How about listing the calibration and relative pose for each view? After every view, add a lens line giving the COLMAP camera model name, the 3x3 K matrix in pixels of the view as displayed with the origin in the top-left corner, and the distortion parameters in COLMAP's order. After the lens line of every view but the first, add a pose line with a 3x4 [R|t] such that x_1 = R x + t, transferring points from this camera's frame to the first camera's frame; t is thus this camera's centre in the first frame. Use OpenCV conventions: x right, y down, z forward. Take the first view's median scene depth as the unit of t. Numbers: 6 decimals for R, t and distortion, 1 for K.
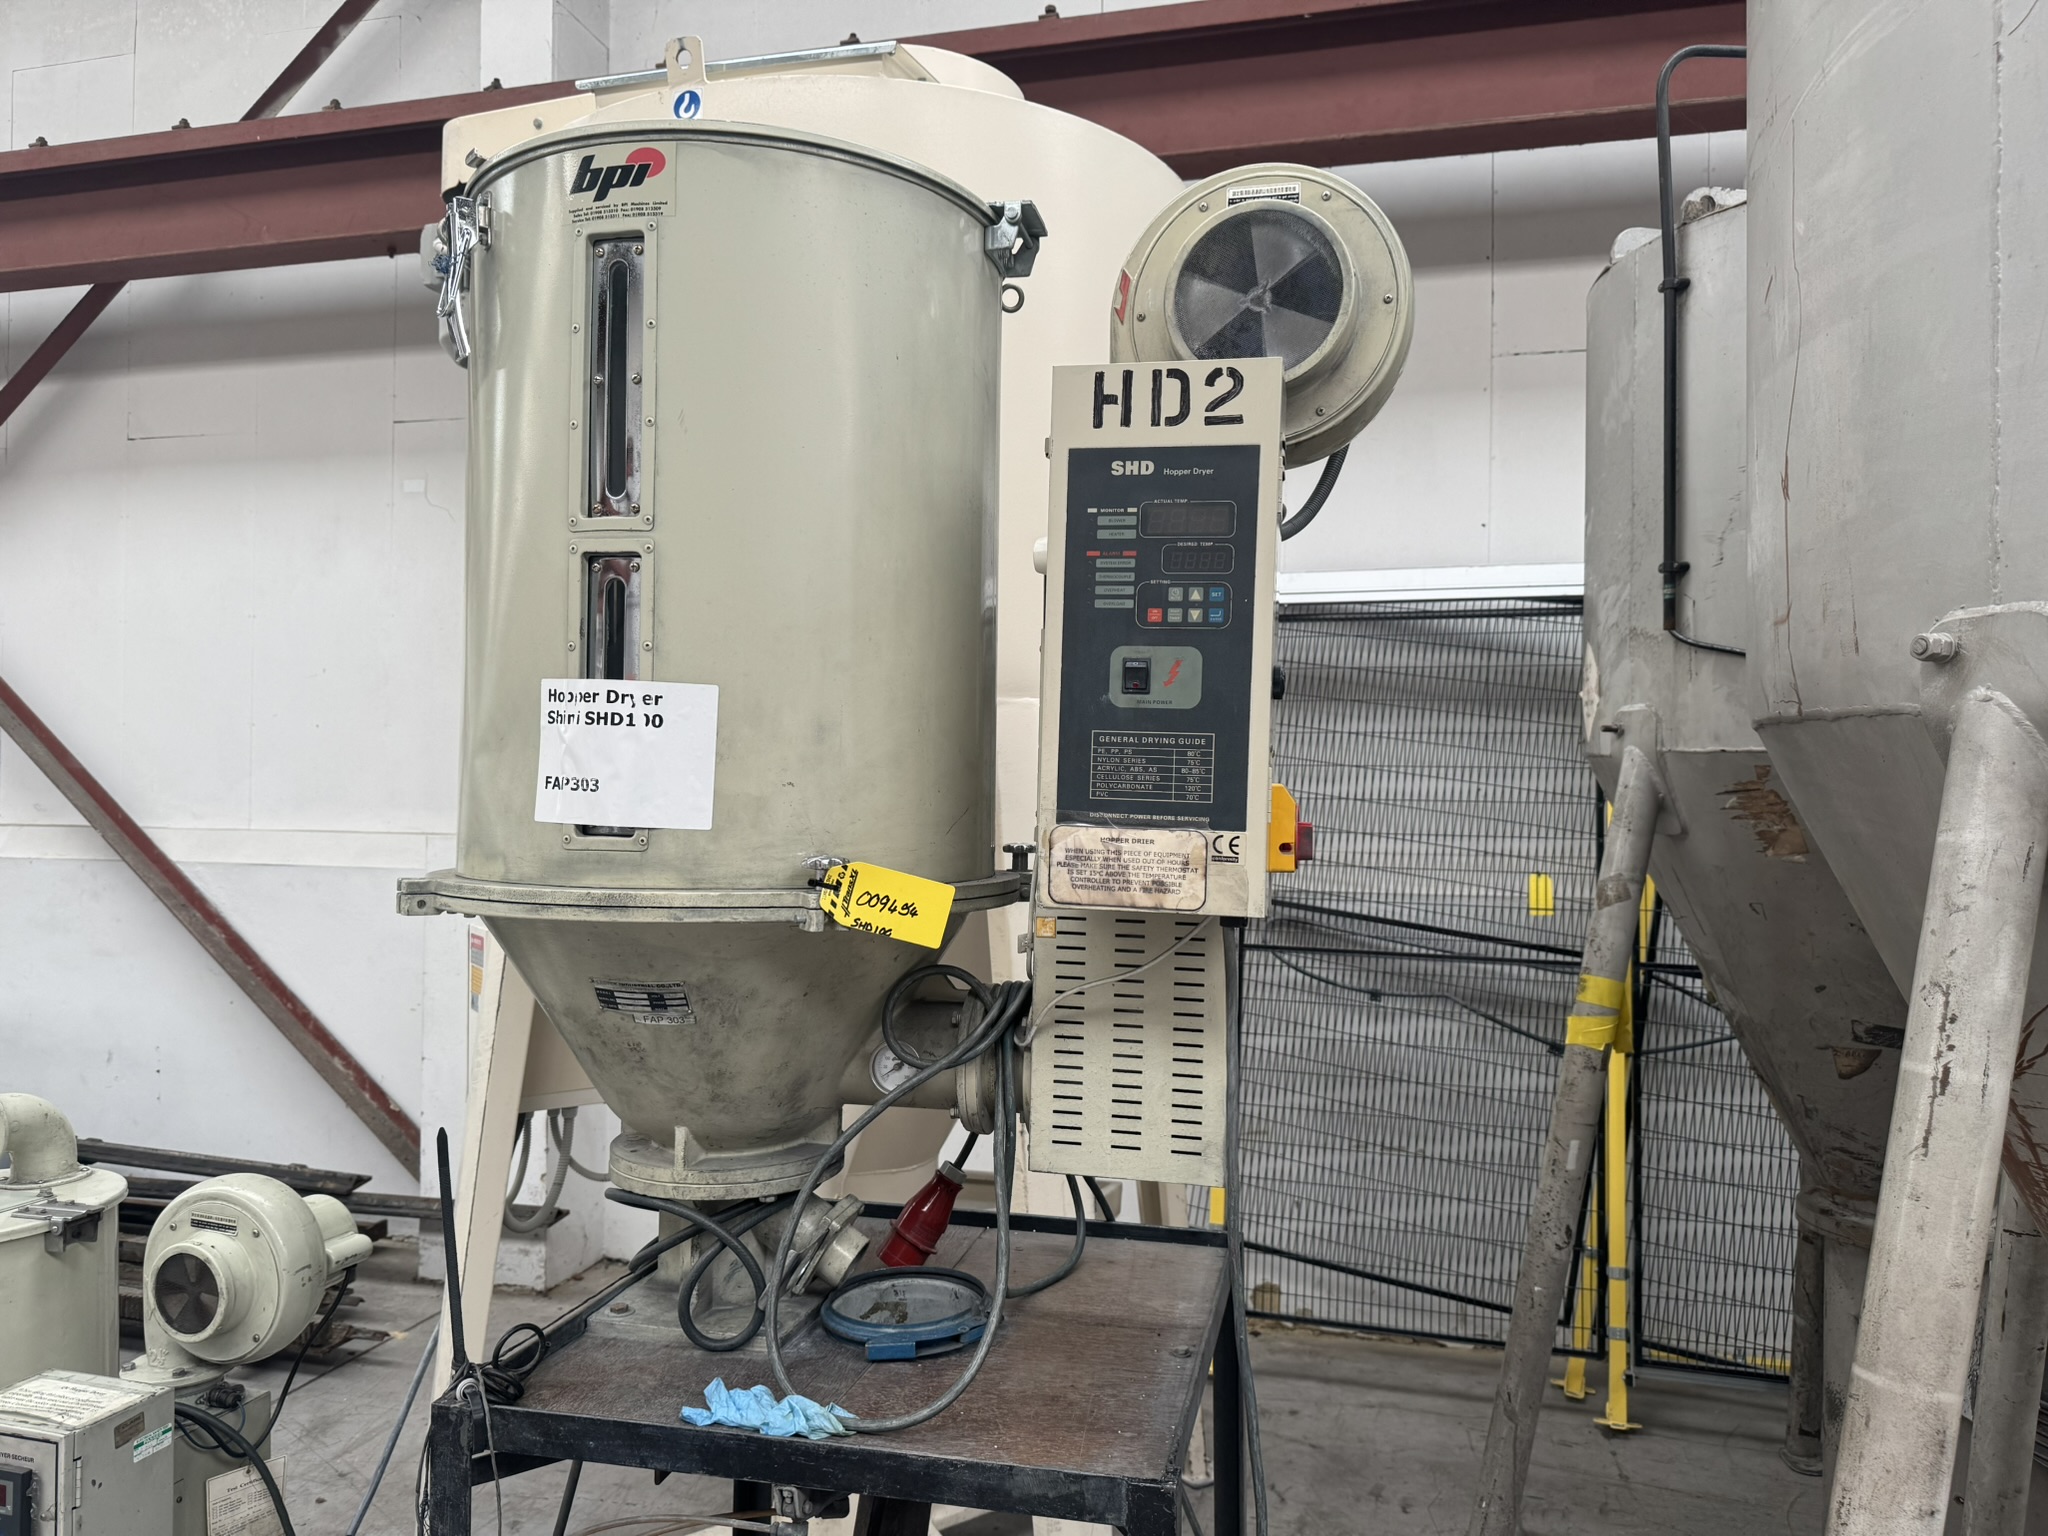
lens RADIAL K [[1458.1, 0, 1028.2], [0, 1458.1, 773.7], [0, 0, 1]] dist [-0.007641, 0.005239]
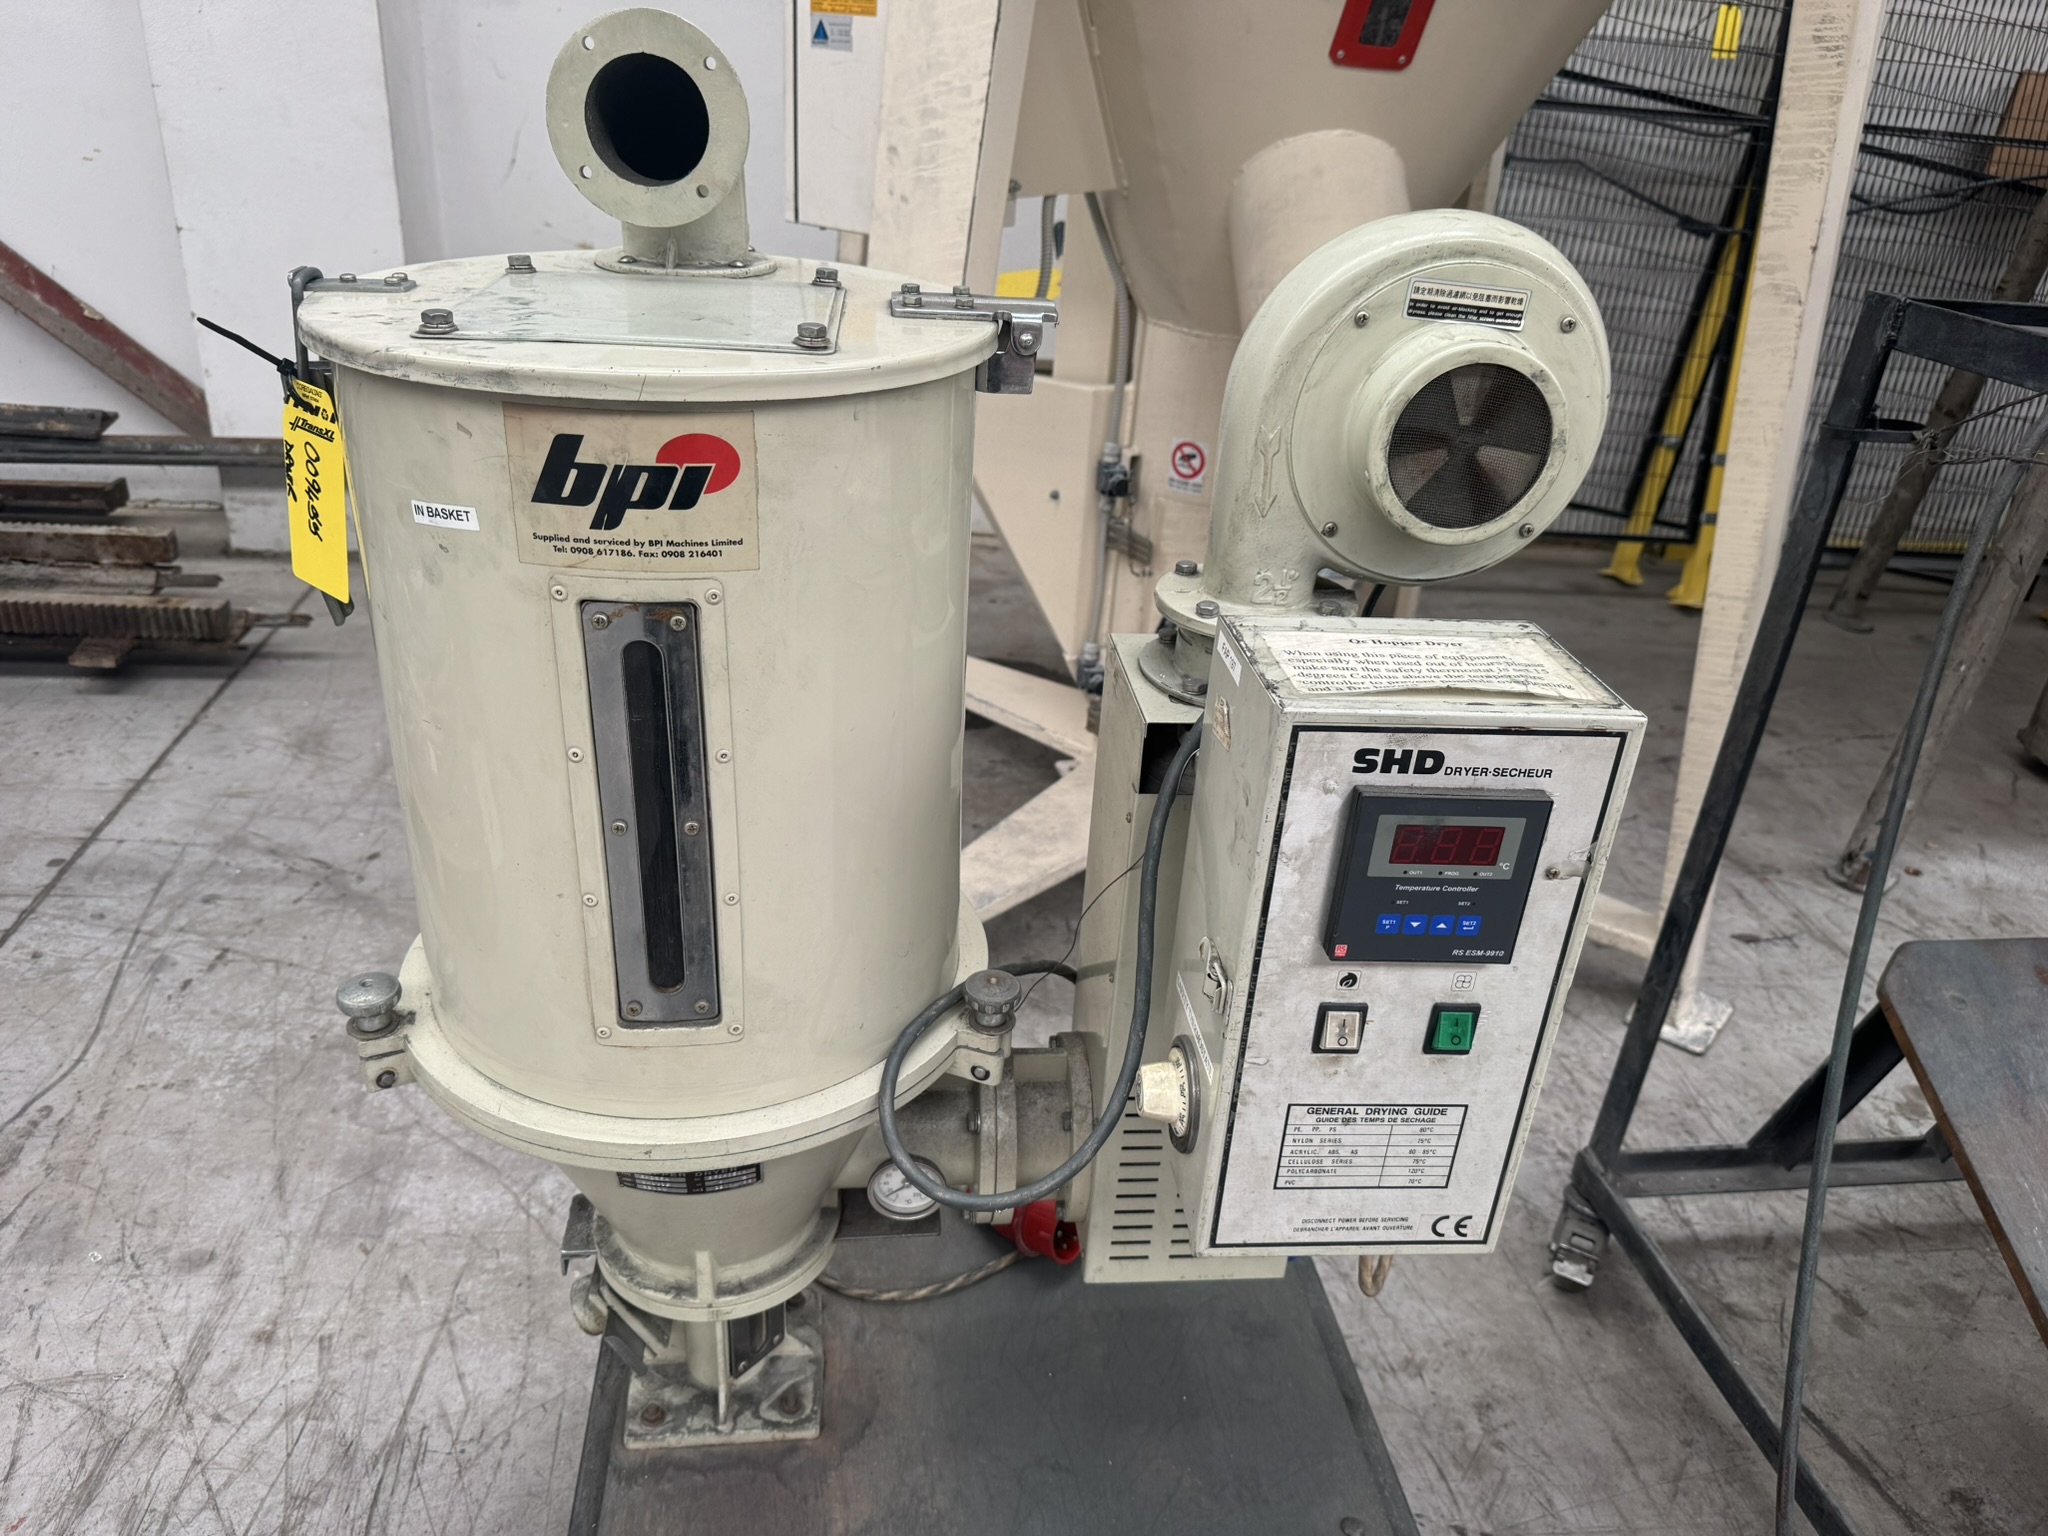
lens RADIAL K [[1458.1, 0, 1023.2], [0, 1458.1, 771.5], [0, 0, 1]] dist [-0.007641, 0.005239]
pose [[0.928573, -0.114668, 0.352992, -0.374917], [-0.065545, 0.885466, 0.460059, 0.099542], [-0.365317, -0.450335, 0.814703, 0.253514]]
